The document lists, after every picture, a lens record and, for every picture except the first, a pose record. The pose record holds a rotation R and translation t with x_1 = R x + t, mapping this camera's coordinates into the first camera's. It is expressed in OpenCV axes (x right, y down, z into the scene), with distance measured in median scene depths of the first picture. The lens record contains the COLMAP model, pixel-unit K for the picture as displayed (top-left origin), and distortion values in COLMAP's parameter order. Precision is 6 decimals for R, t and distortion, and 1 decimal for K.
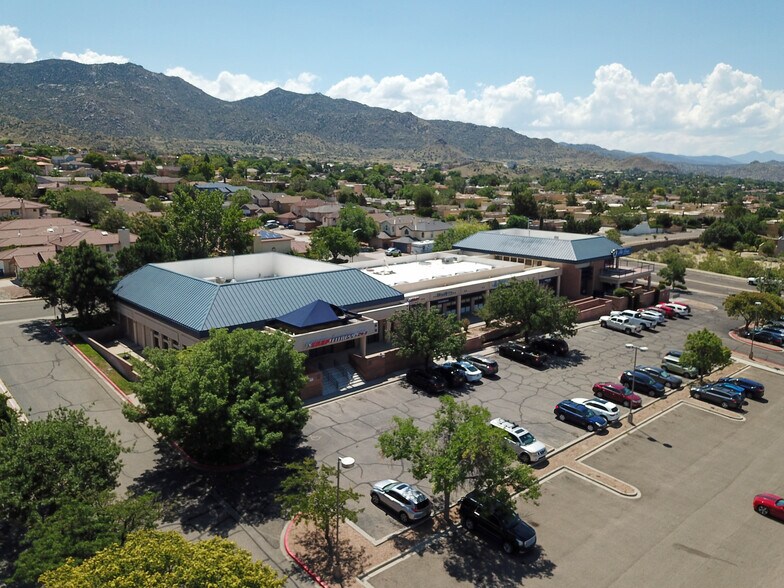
lens RADIAL K [[603.6, 0, 394.4], [0, 603.6, 297.4], [0, 0, 1]] dist [0.019355, -0.003382]
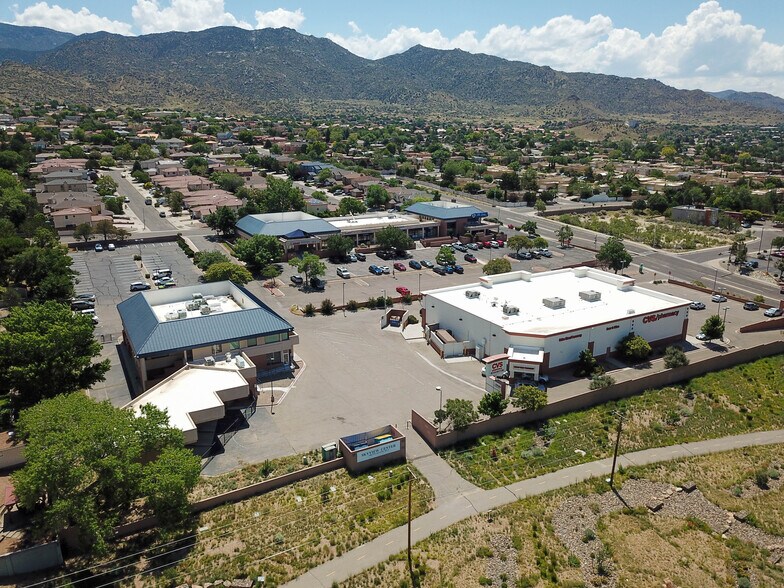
lens RADIAL K [[587.9, 0, 392.0], [0, 587.9, 294.0], [0, 0, 1]] dist [0.037454, -0.007456]
pose [[0.974014, 0.054988, -0.219709, 0.487837], [-0.039222, 0.996375, 0.075492, 0.042793], [0.223064, -0.064913, 0.972640, -0.852699]]
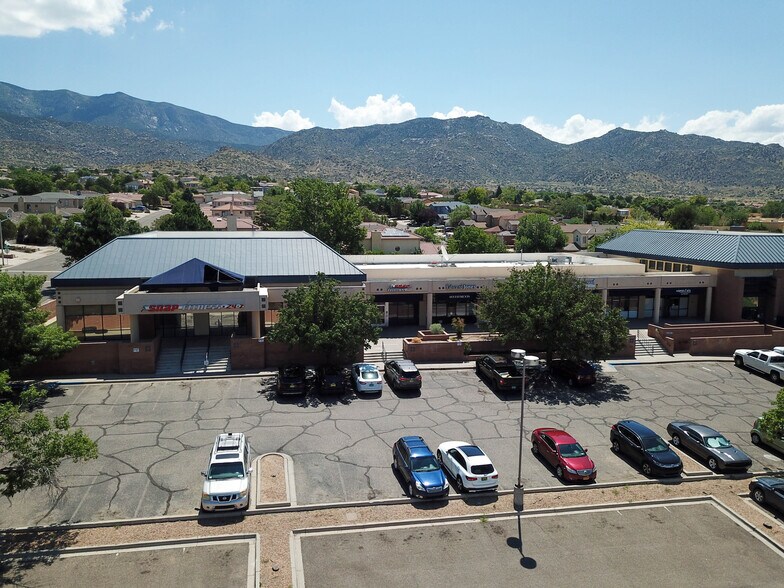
lens RADIAL K [[603.6, 0, 394.4], [0, 603.6, 297.4], [0, 0, 1]] dist [0.019355, -0.003382]
pose [[0.862603, 0.072638, -0.500639, 0.261853], [-0.106110, 0.993602, -0.038665, 0.030719], [0.494628, 0.086475, 0.864792, 0.234948]]
